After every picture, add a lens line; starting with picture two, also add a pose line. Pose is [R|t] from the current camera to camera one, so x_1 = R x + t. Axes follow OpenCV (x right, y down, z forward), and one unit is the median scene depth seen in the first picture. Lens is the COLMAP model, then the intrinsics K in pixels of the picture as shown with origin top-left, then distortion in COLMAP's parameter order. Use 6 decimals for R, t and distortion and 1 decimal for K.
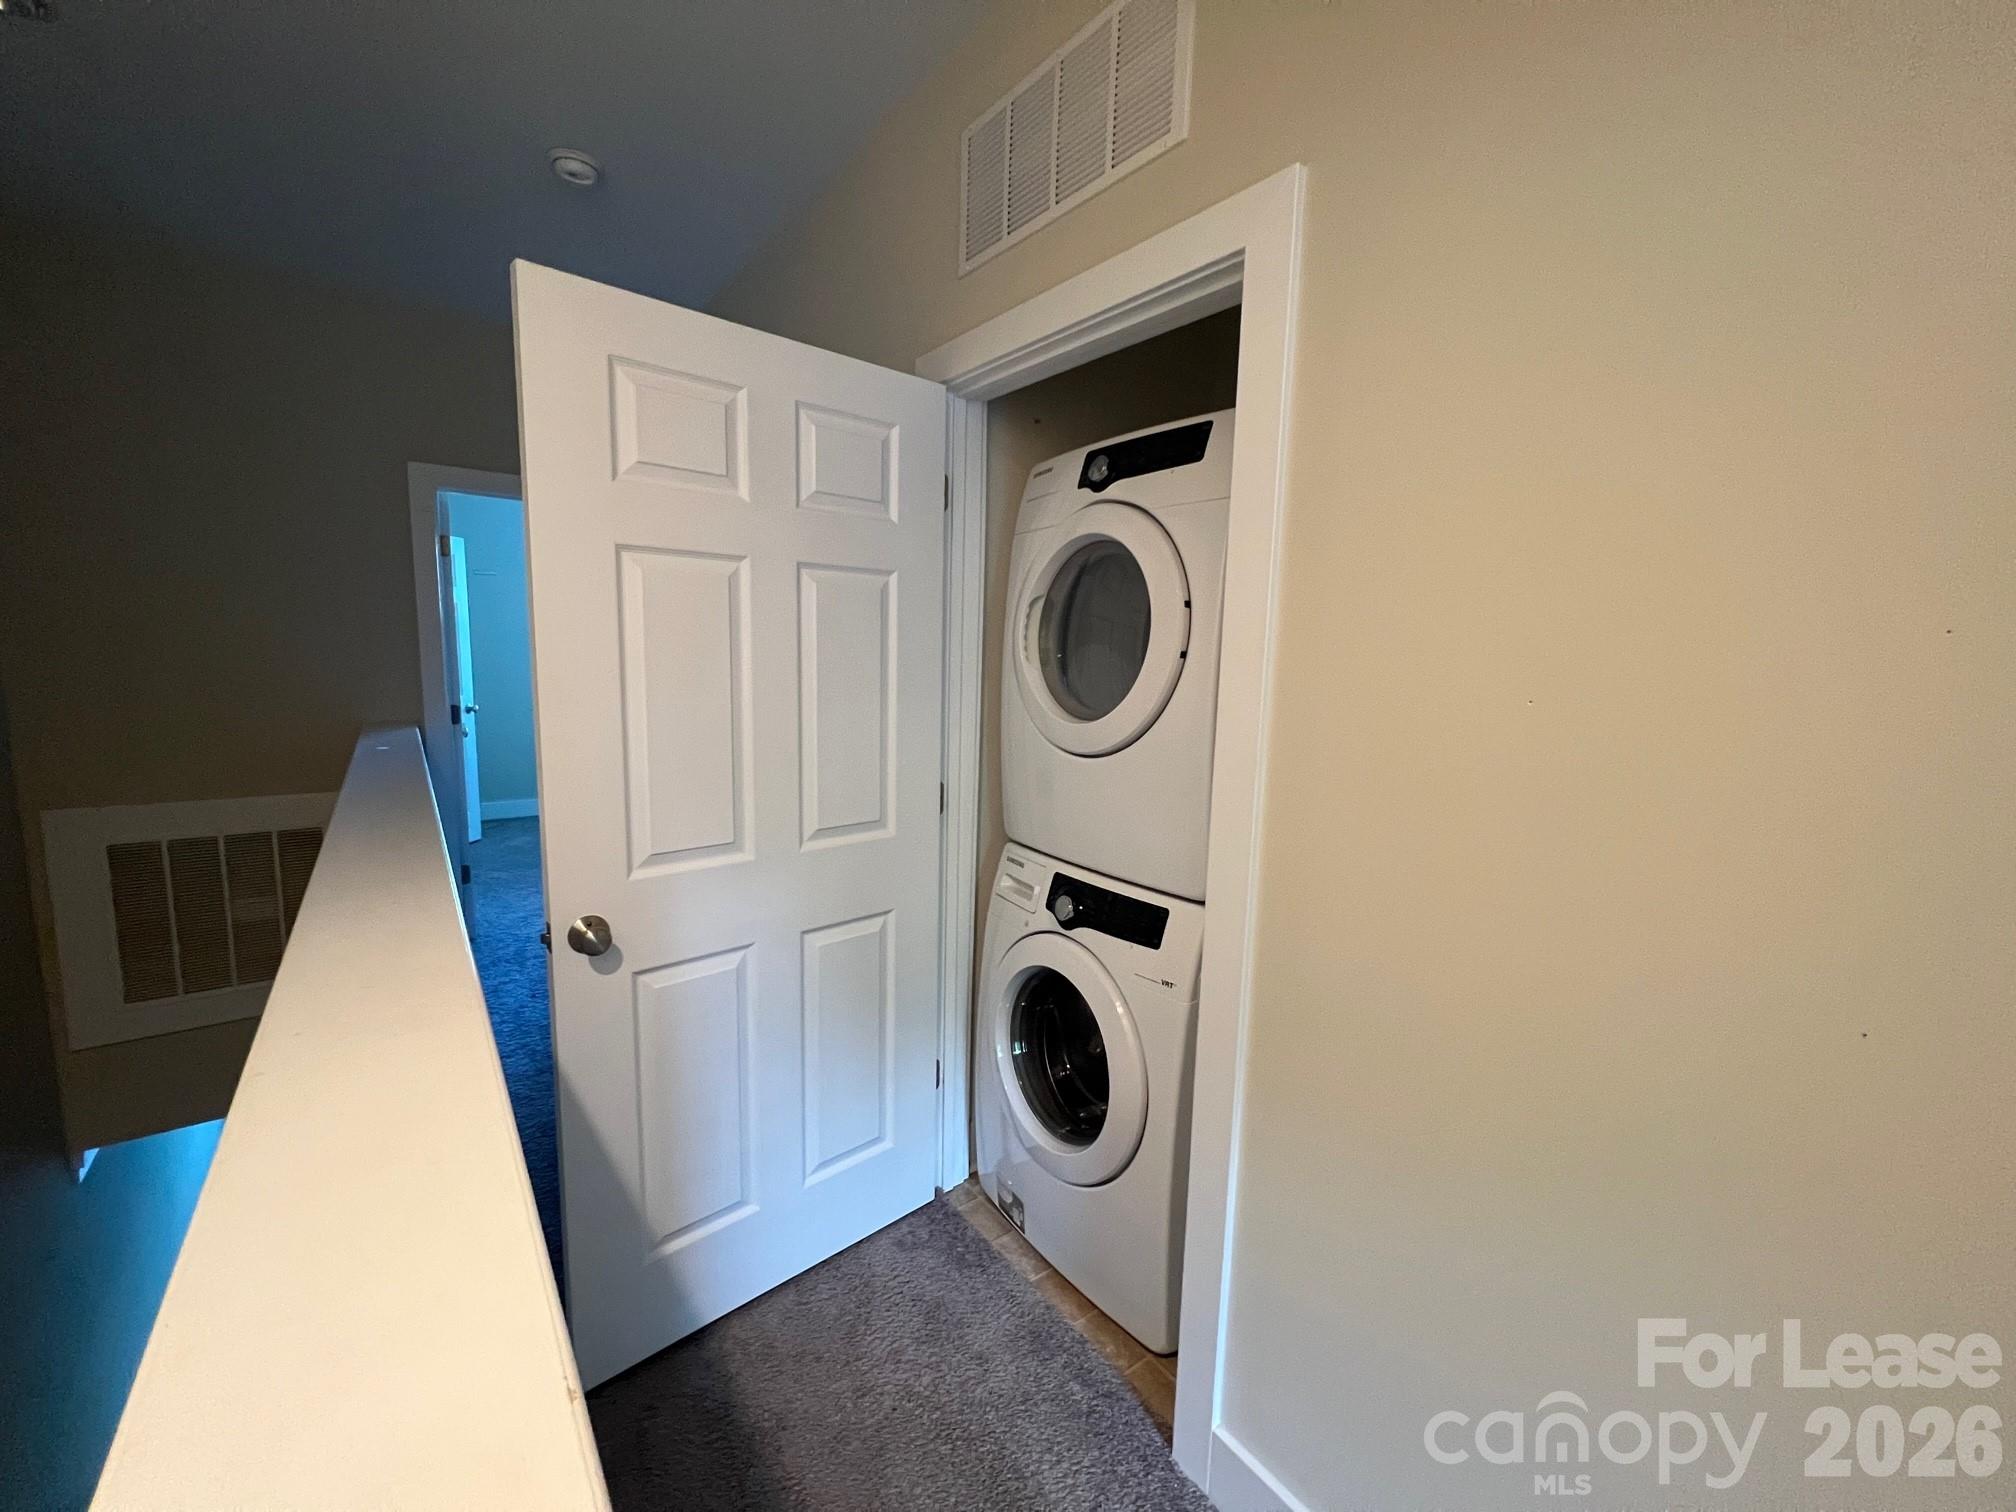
lens RADIAL K [[805.2, 0, 1011.5], [0, 805.2, 752.7], [0, 0, 1]] dist [-0.001747, -0.000215]
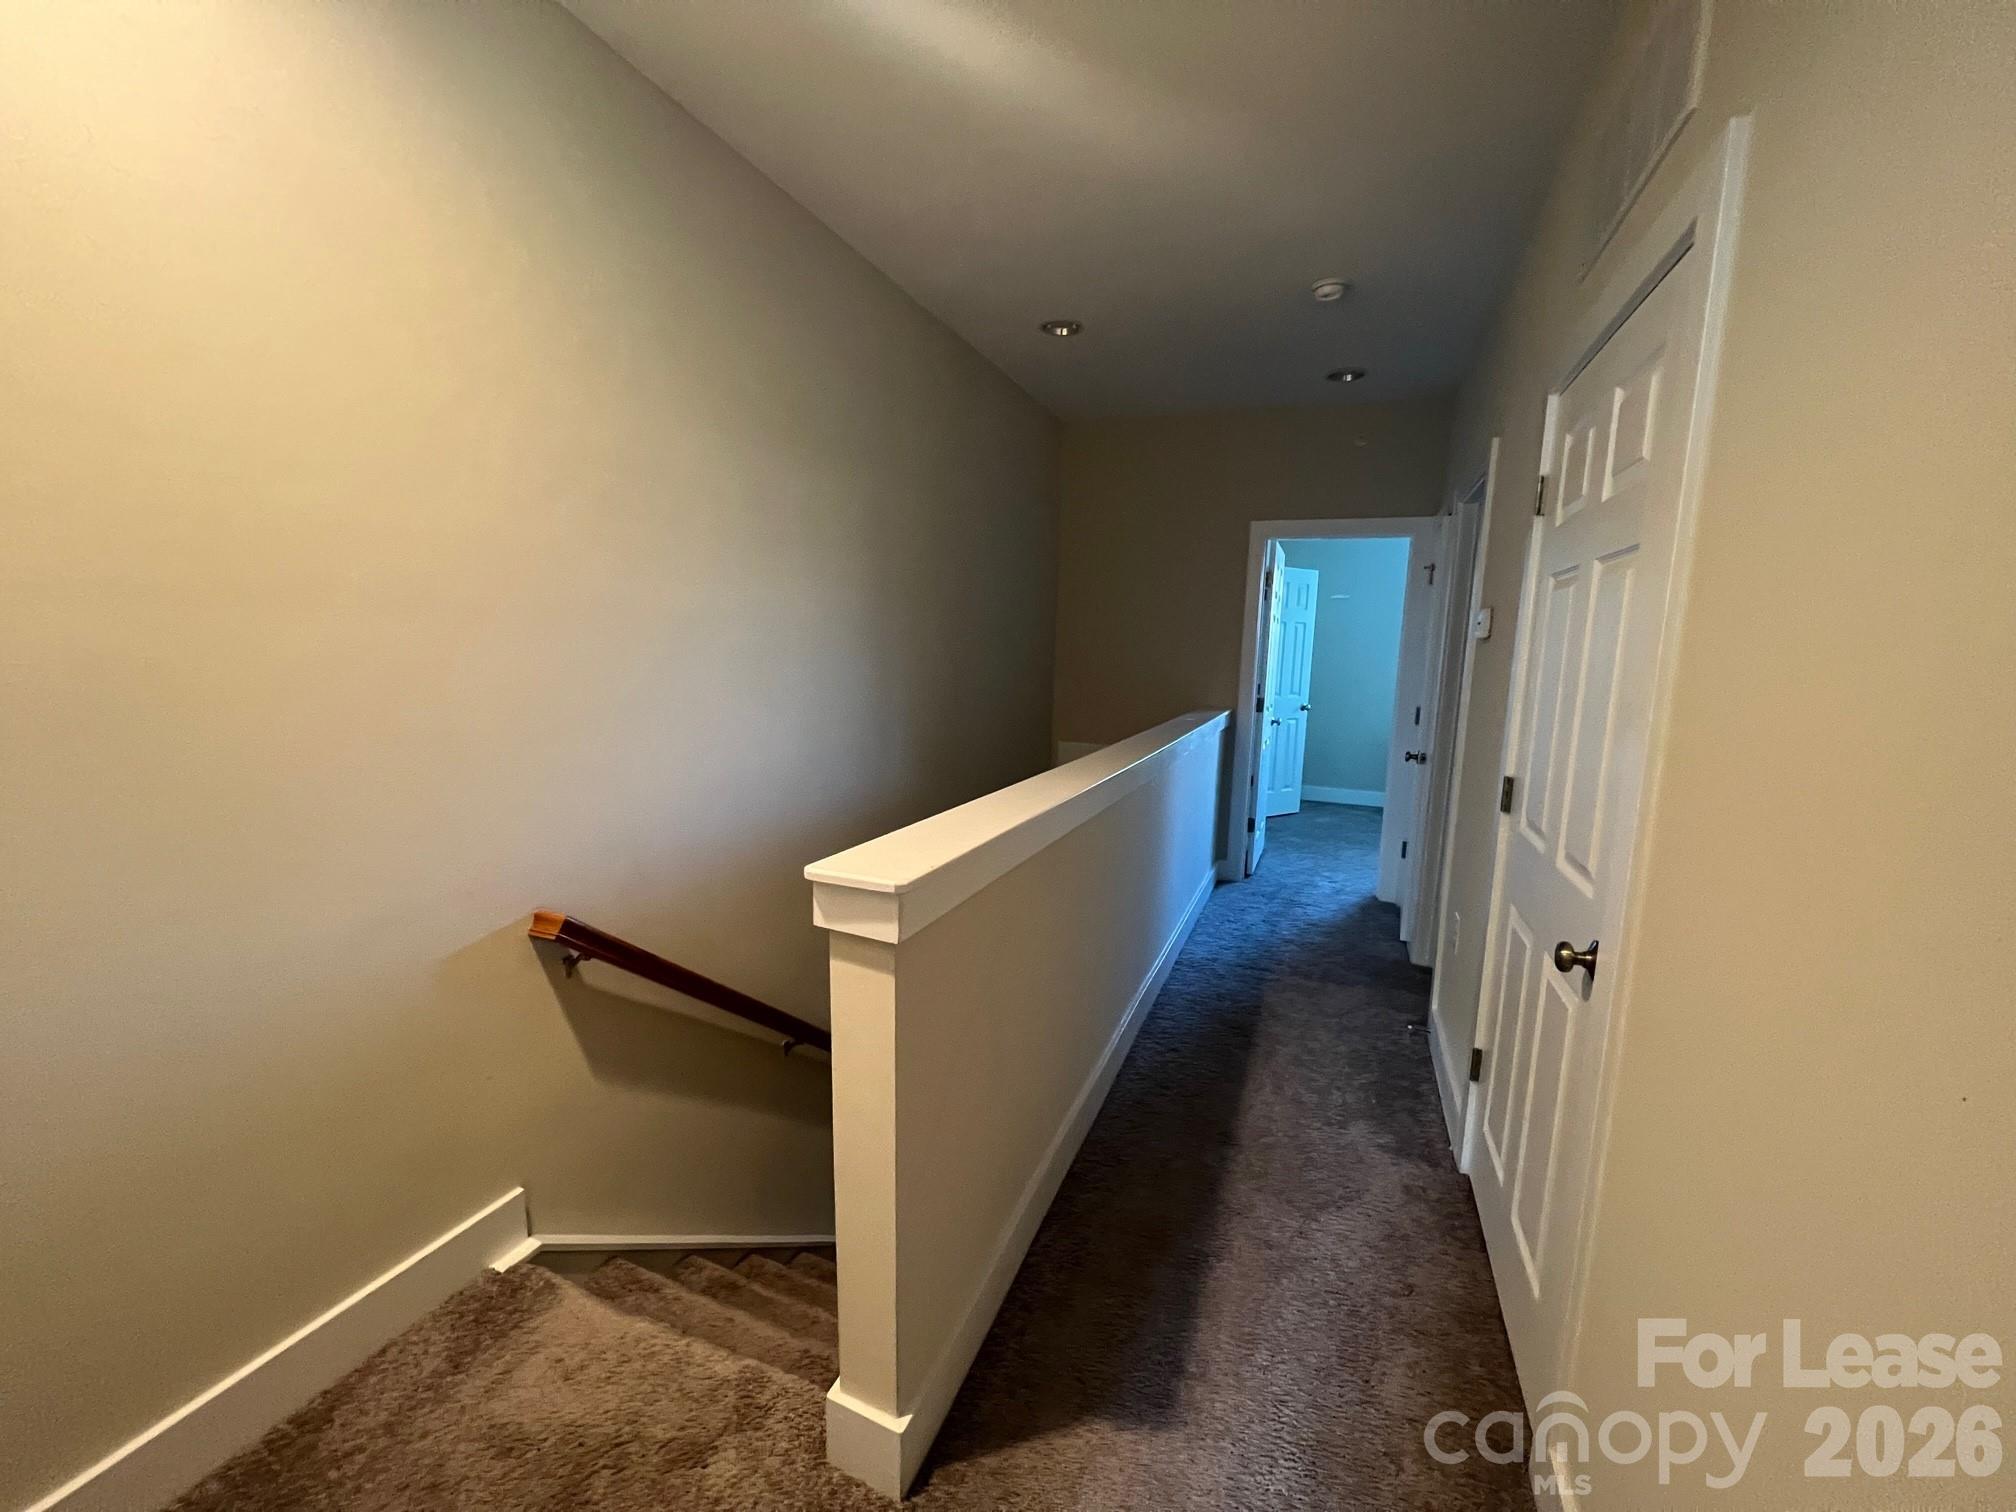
lens RADIAL K [[805.2, 0, 1011.5], [0, 805.2, 752.7], [0, 0, 1]] dist [-0.001747, -0.000215]
pose [[0.514880, 0.107469, -0.850499, 0.398847], [-0.127916, 0.990635, 0.047738, 0.032592], [0.847665, 0.084213, 0.523806, -0.074691]]
